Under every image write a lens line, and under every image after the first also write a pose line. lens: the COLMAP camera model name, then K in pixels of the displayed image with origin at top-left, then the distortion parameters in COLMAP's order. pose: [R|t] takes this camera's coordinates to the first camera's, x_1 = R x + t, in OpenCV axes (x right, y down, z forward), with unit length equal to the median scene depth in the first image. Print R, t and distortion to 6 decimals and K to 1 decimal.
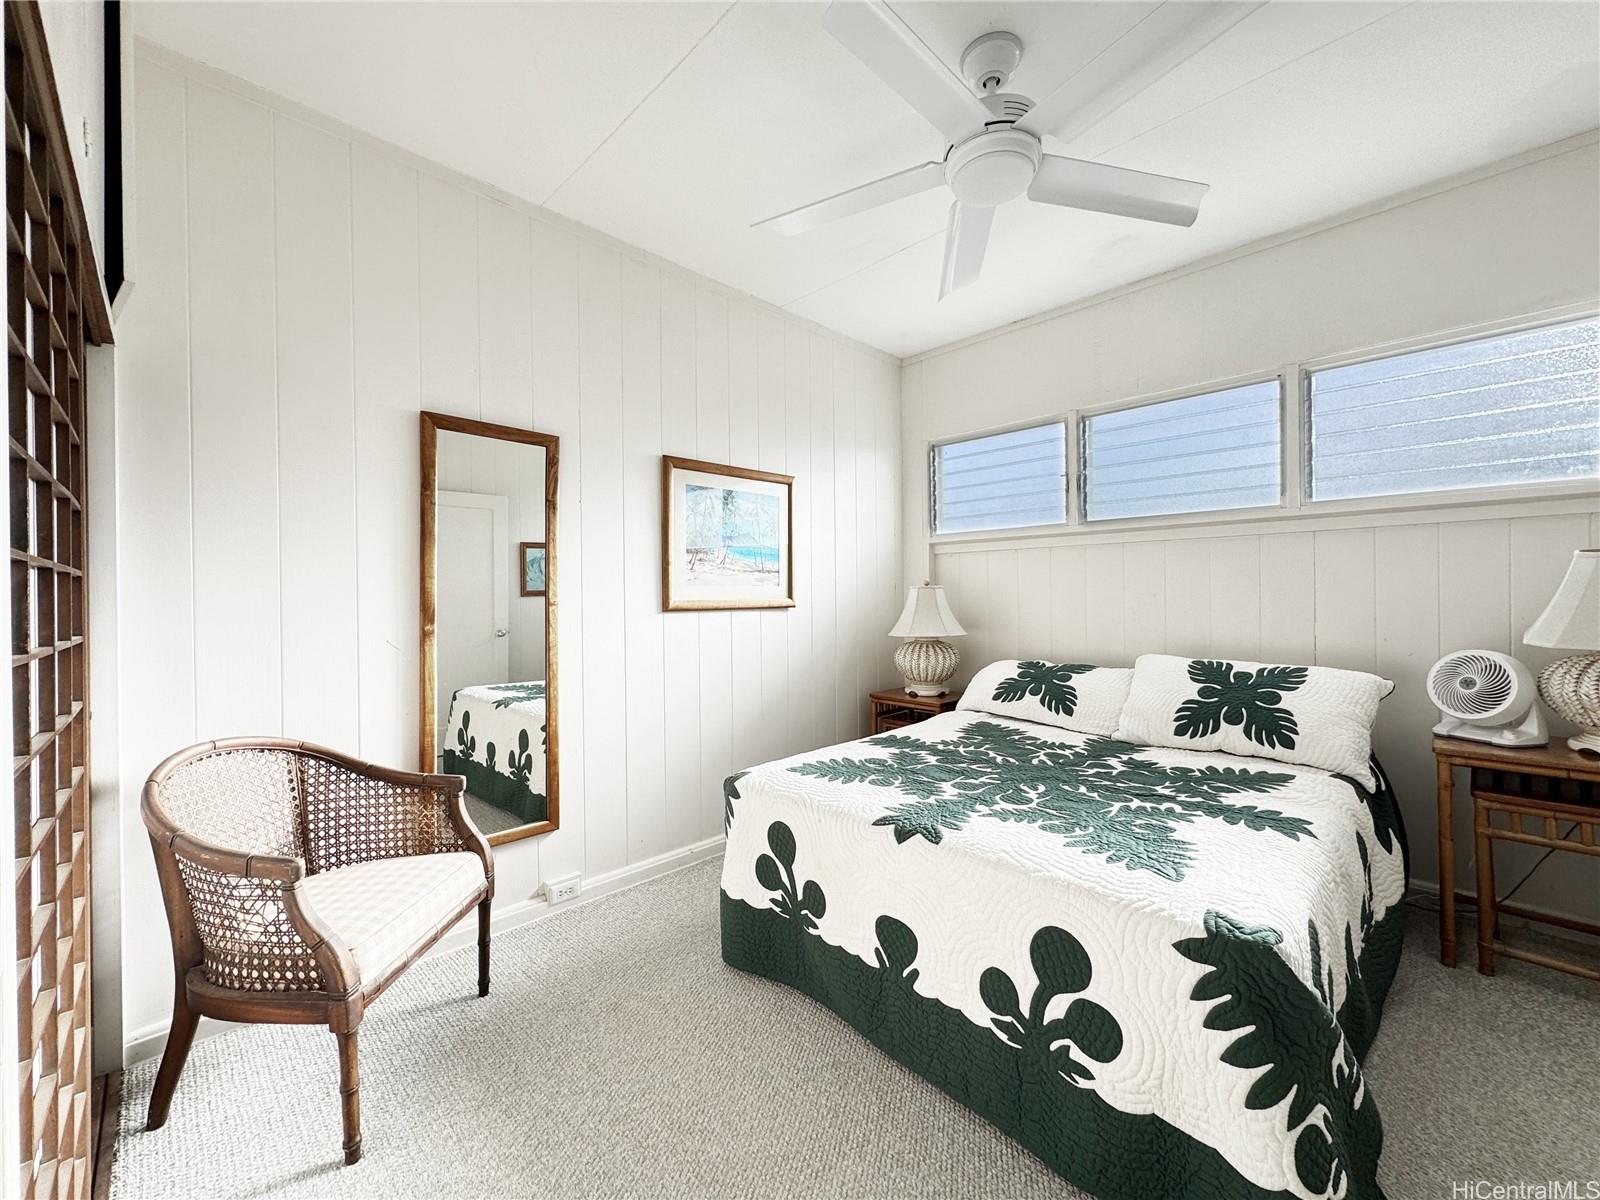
lens RADIAL K [[644.1, 0, 816.2], [0, 644.1, 601.5], [0, 0, 1]] dist [-0.003793, -0.000319]
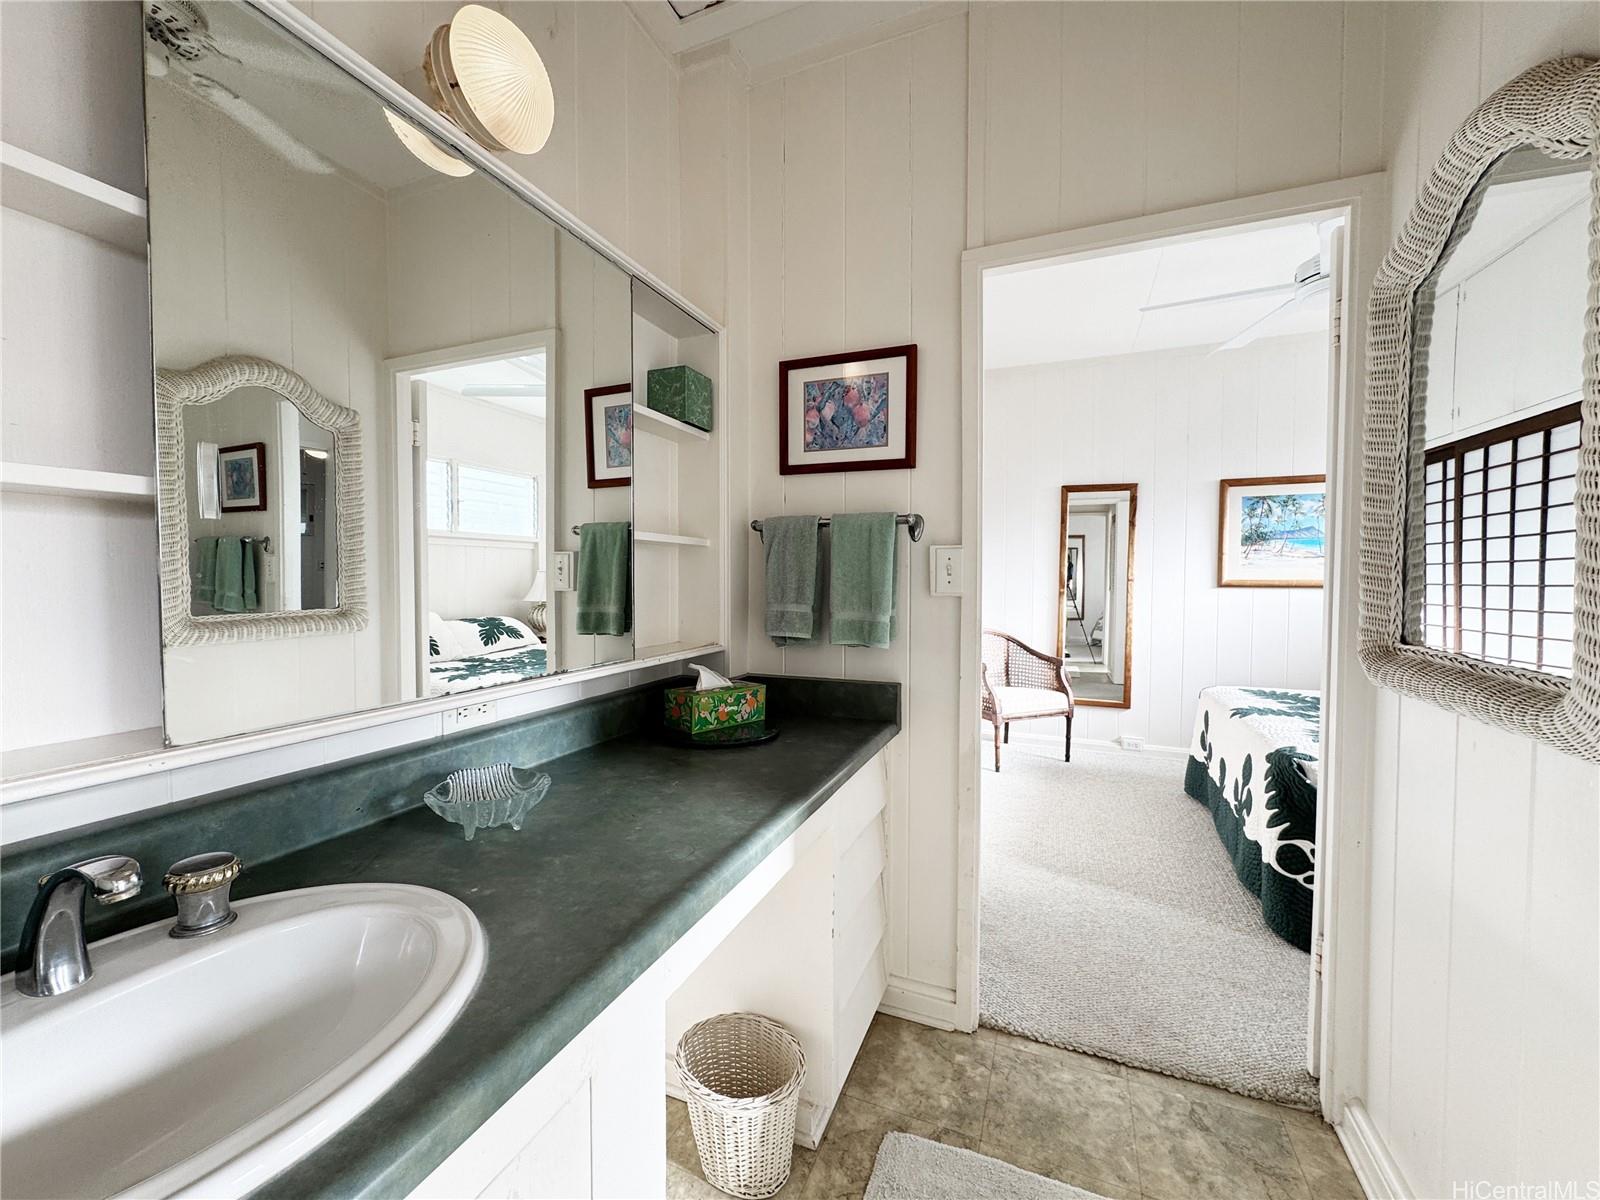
lens RADIAL K [[644.1, 0, 798.6], [0, 644.1, 597.0], [0, 0, 1]] dist [-0.003793, -0.000319]
pose [[0.389292, 0.040539, -0.920222, 0.736813], [-0.014504, 0.999177, 0.037881, -0.002821], [0.921000, -0.001400, 0.389560, -0.446922]]
